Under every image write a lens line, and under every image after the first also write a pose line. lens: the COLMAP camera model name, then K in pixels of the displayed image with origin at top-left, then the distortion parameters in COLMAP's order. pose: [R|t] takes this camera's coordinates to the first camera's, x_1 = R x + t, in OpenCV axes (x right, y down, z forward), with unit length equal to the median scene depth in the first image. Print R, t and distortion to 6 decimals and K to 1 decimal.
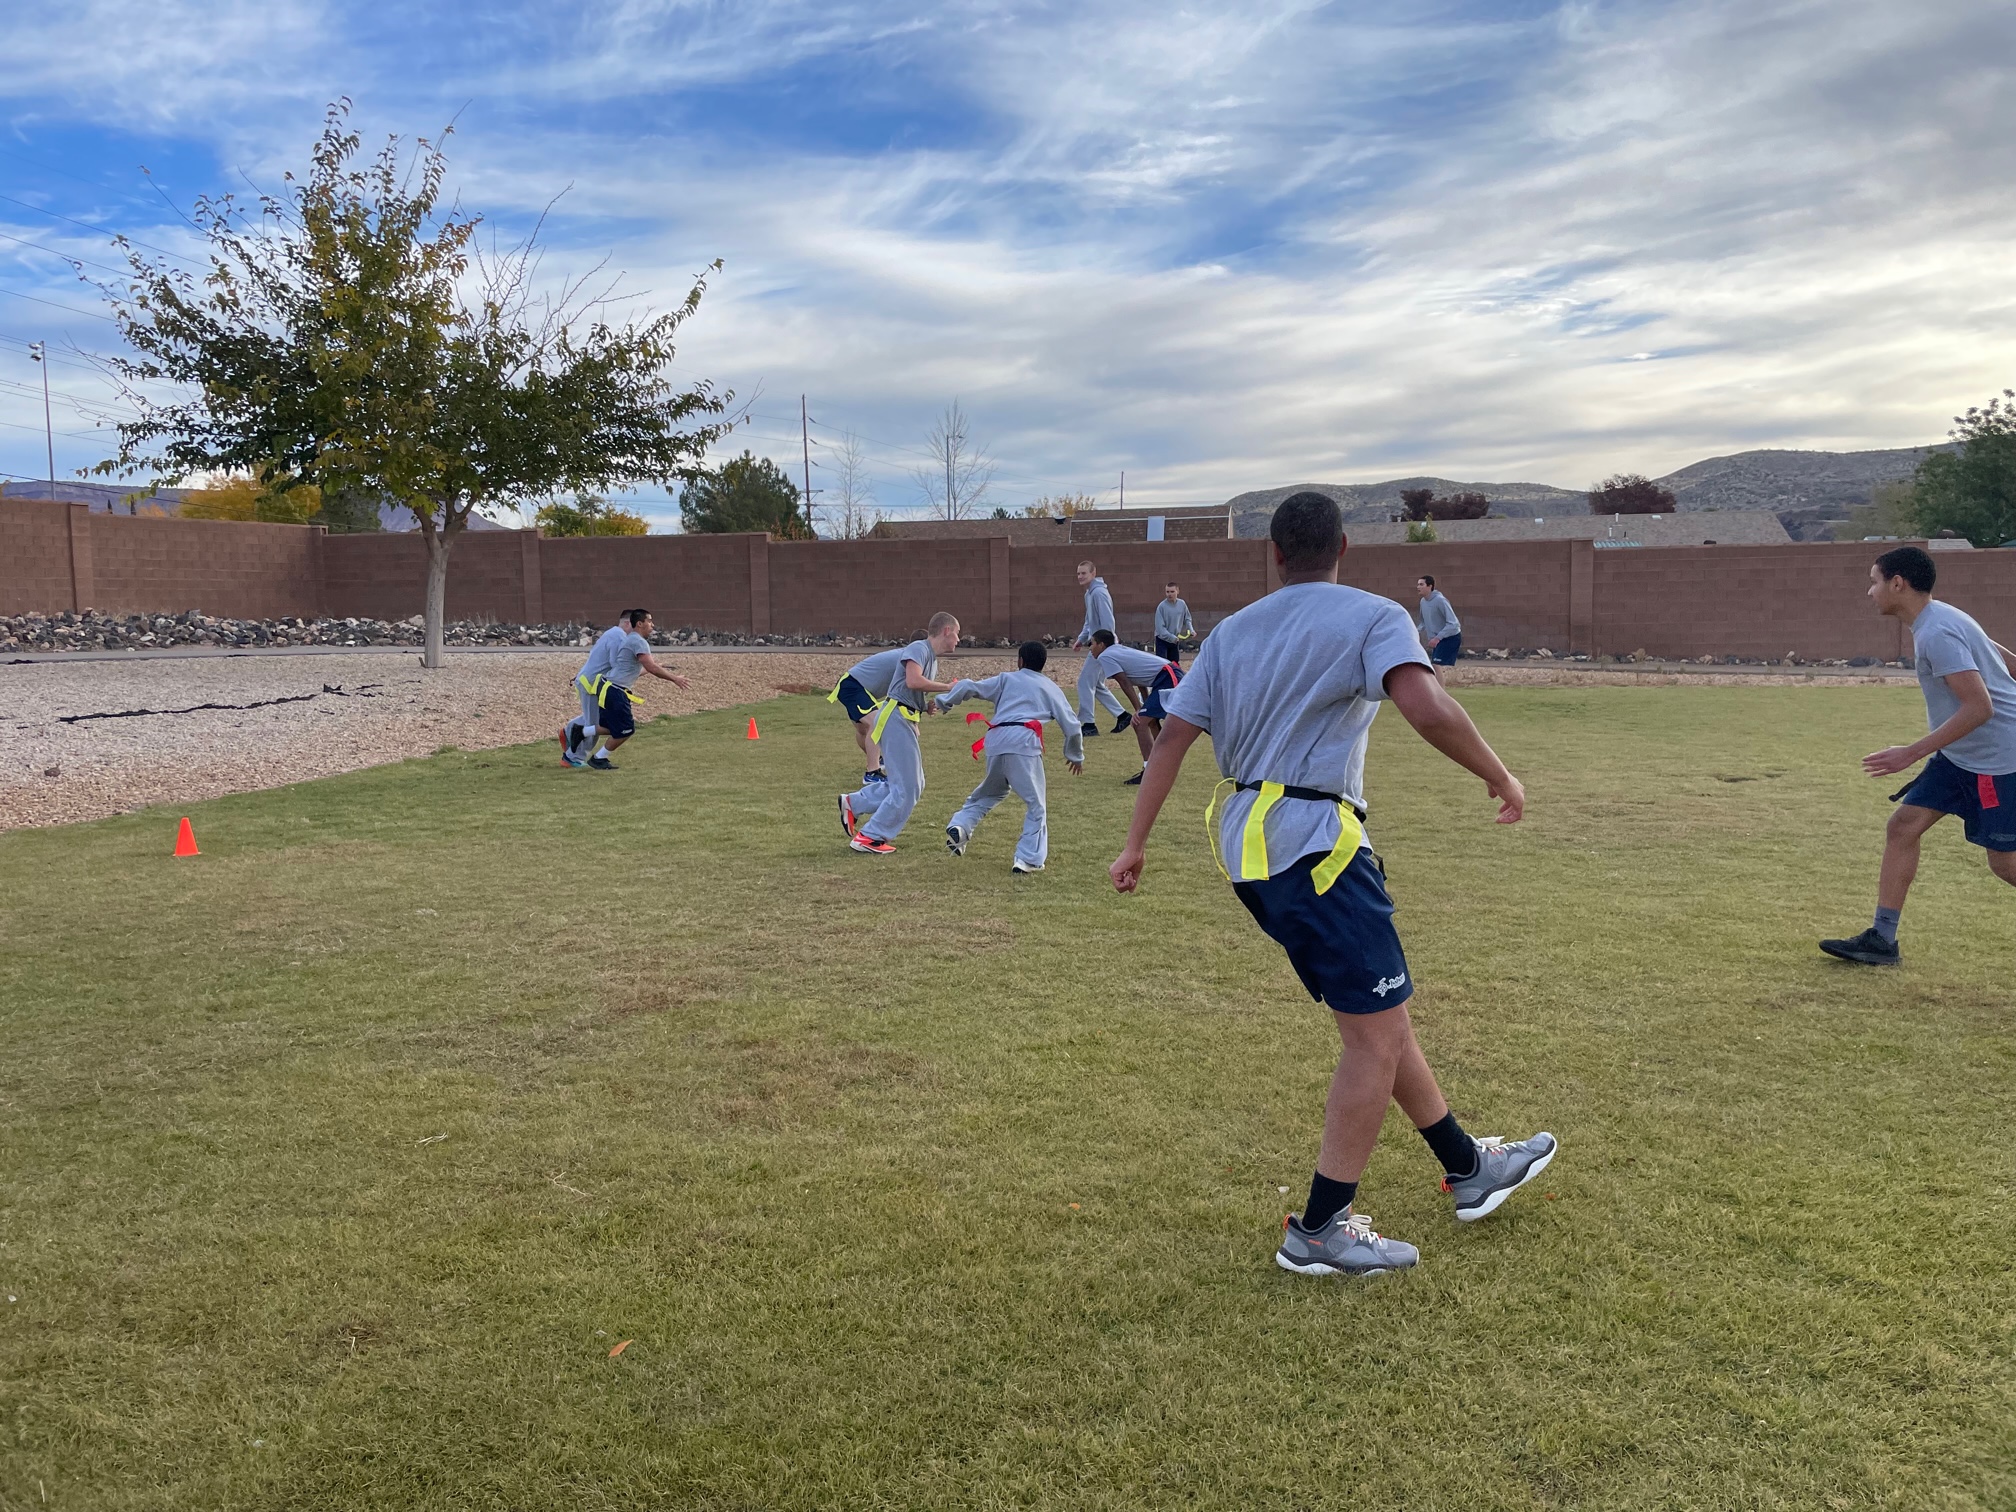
lens RADIAL K [[1521.9, 0, 1028.1], [0, 1521.9, 737.5], [0, 0, 1]] dist [0.093048, -0.128955]
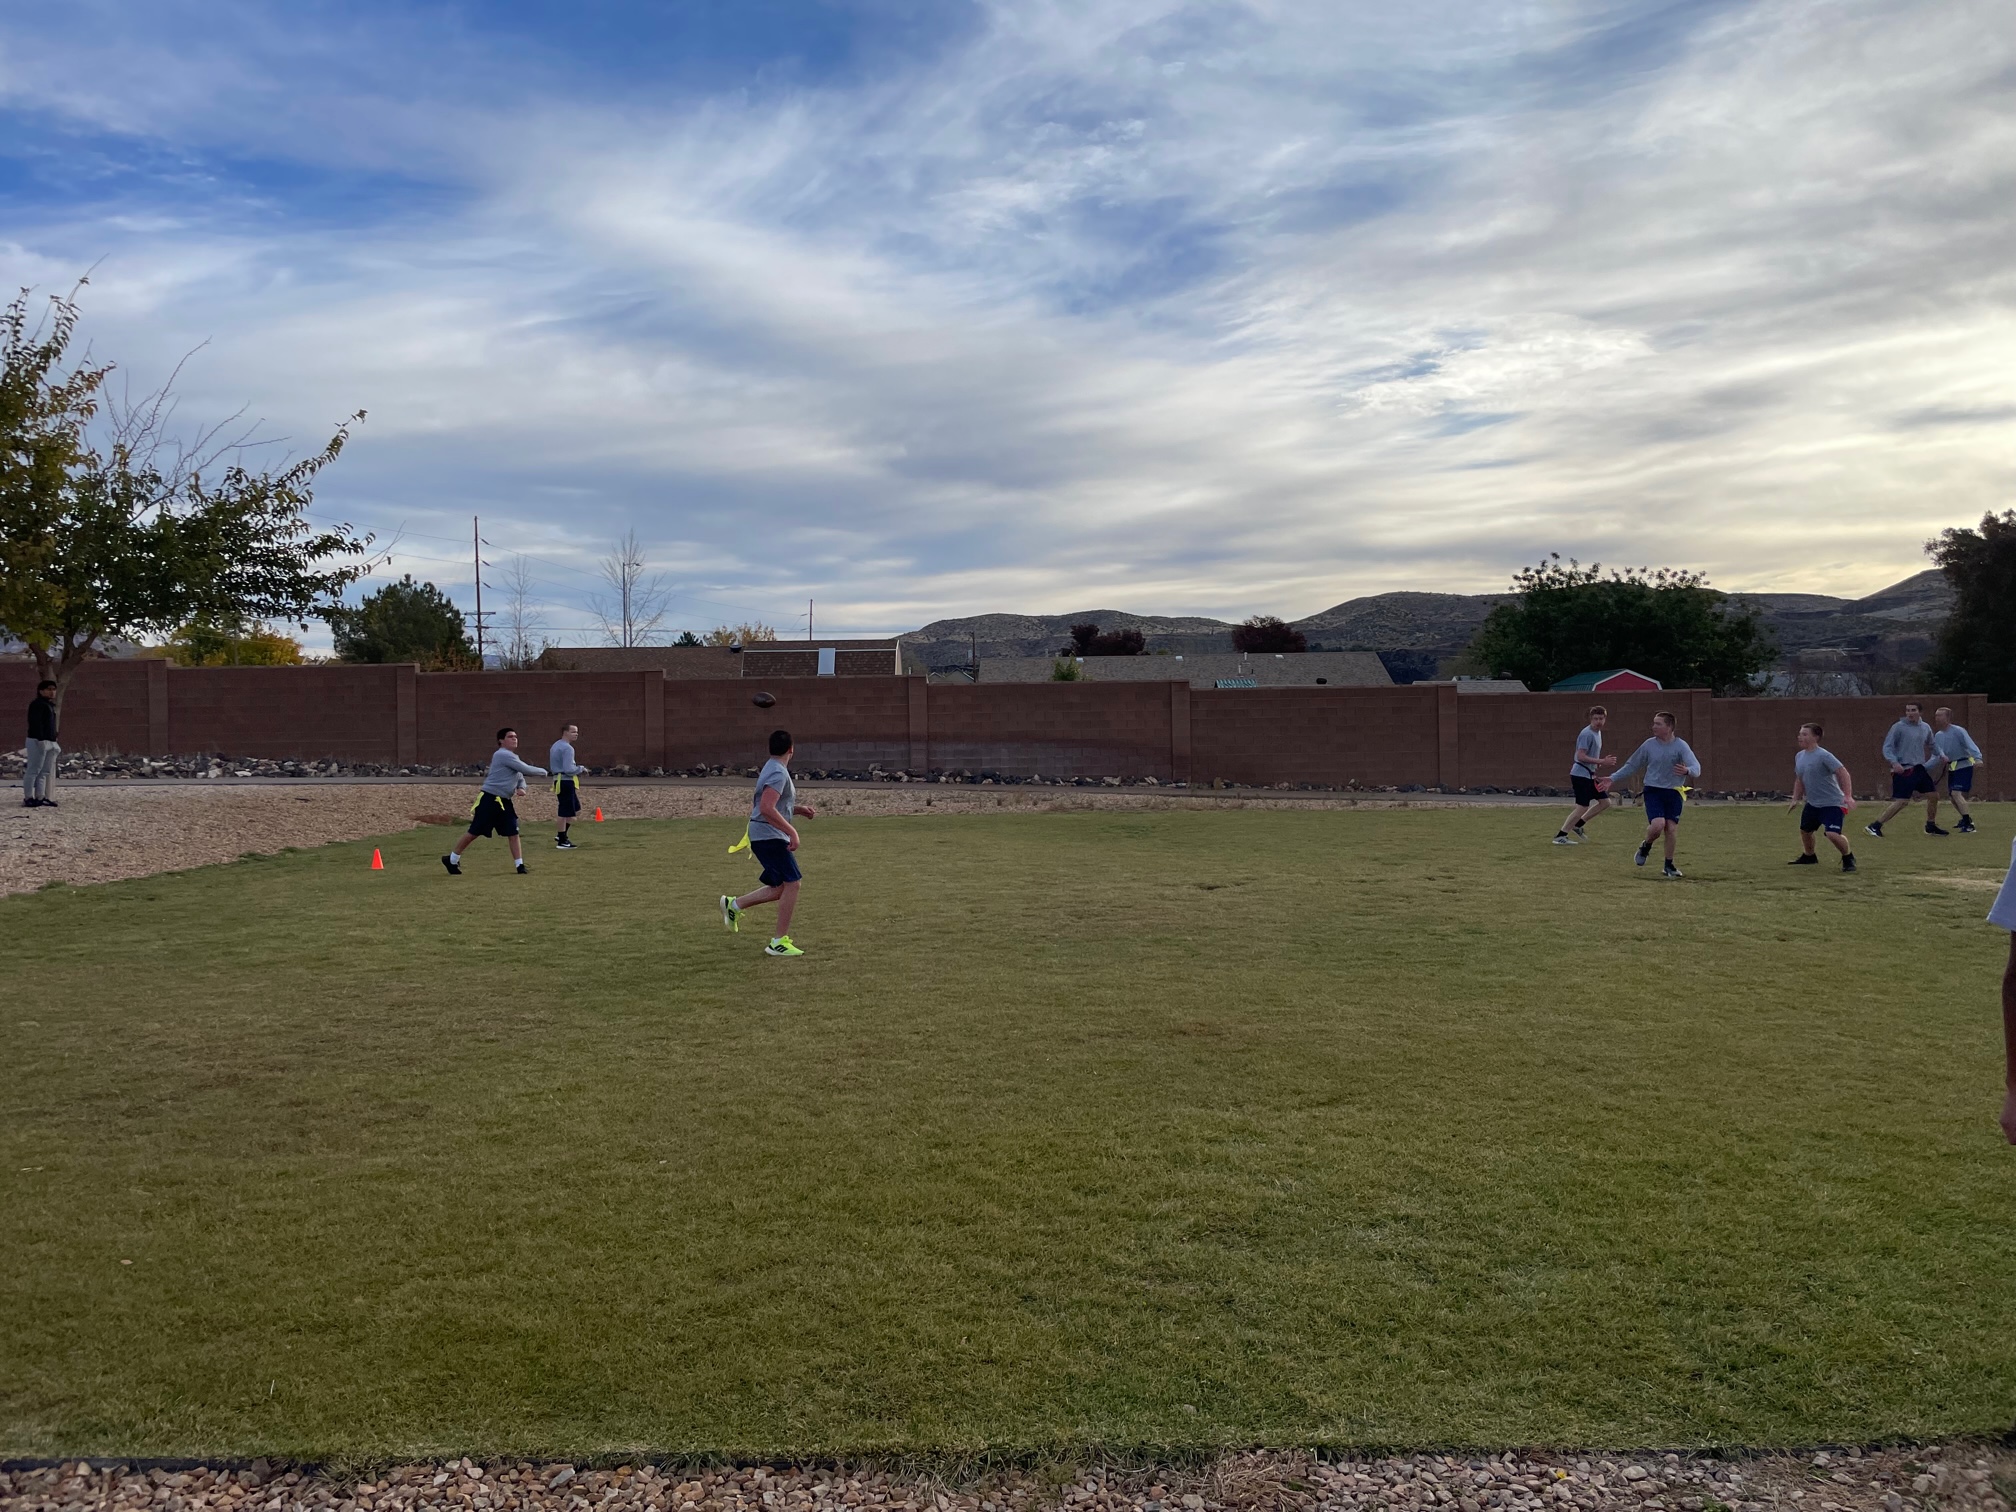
lens RADIAL K [[1537.6, 0, 1032.0], [0, 1537.6, 732.5], [0, 0, 1]] dist [0.095224, -0.119893]
pose [[0.981266, 0.002178, 0.192645, 0.043380], [0.013888, 0.996535, -0.082005, 0.001233], [-0.192156, 0.083144, 0.977836, -0.111941]]
